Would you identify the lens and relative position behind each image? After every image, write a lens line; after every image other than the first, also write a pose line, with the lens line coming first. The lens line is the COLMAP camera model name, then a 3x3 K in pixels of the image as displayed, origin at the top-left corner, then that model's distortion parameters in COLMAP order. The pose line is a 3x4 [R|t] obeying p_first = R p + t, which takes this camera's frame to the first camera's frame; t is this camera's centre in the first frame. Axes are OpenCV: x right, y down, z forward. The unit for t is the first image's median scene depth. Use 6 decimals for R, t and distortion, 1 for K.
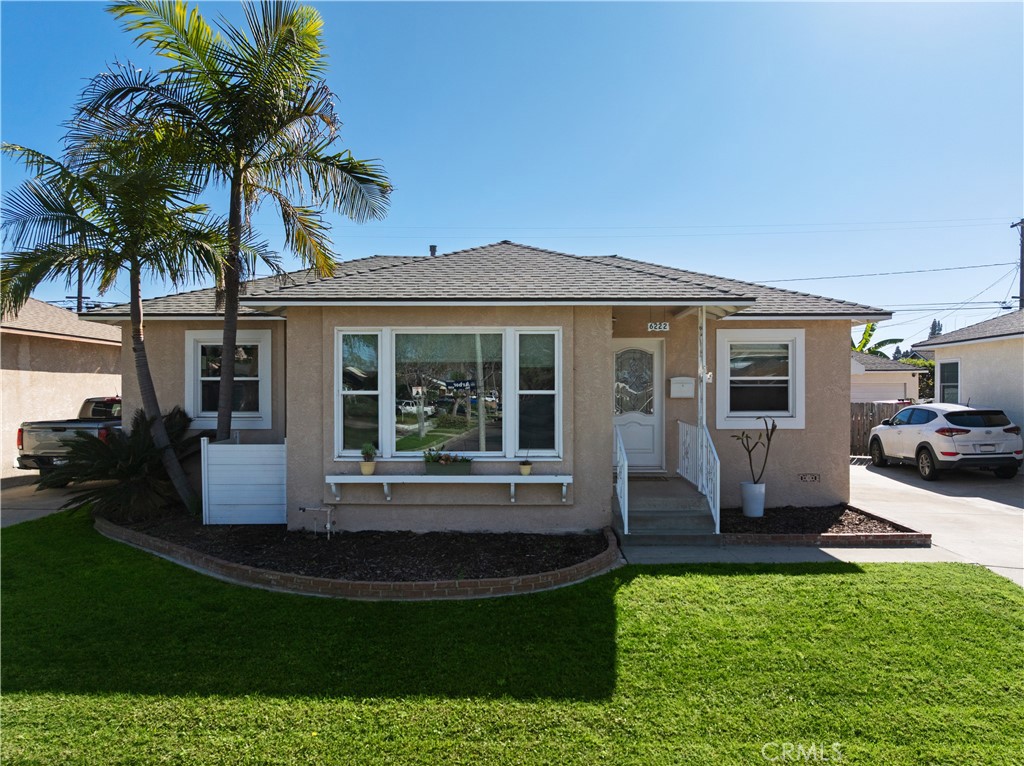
lens RADIAL K [[721.7, 0, 512.0], [0, 721.7, 383.0], [0, 0, 1]] dist [-0.038180, 0.002123]
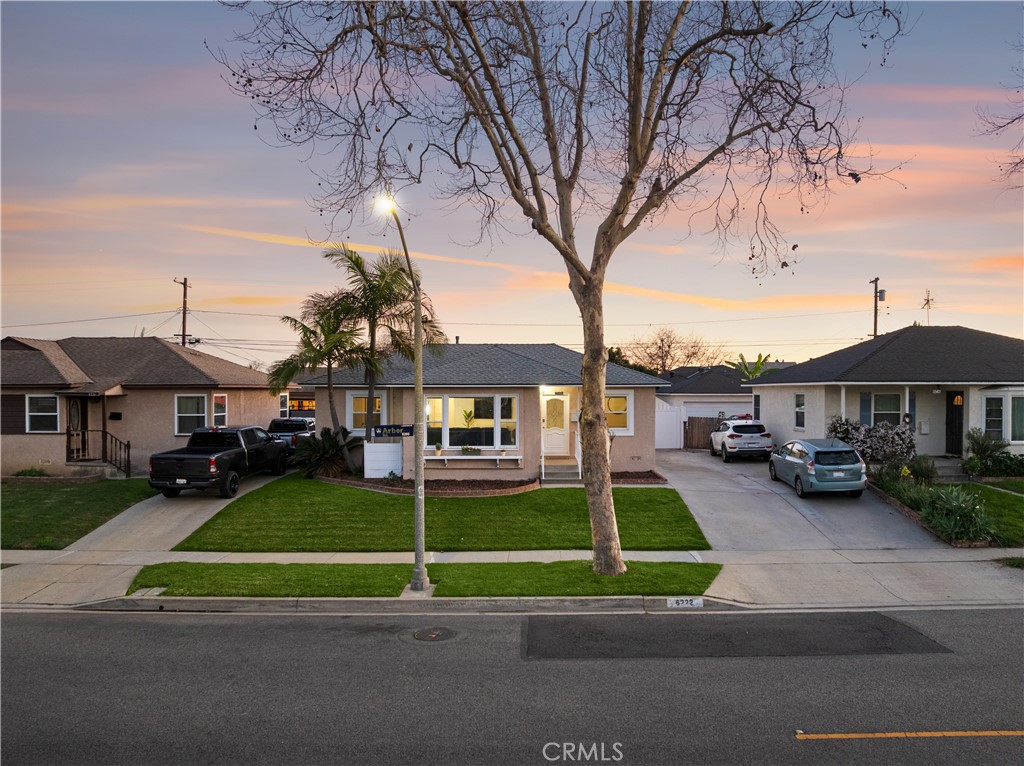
lens RADIAL K [[750.9, 0, 513.6], [0, 750.9, 379.9], [0, 0, 1]] dist [-0.047905, -0.000746]
pose [[0.999978, -0.001109, 0.006568, 0.036315], [0.001104, 0.999999, 0.000621, -0.125965], [-0.006569, -0.000613, 0.999978, -1.487425]]
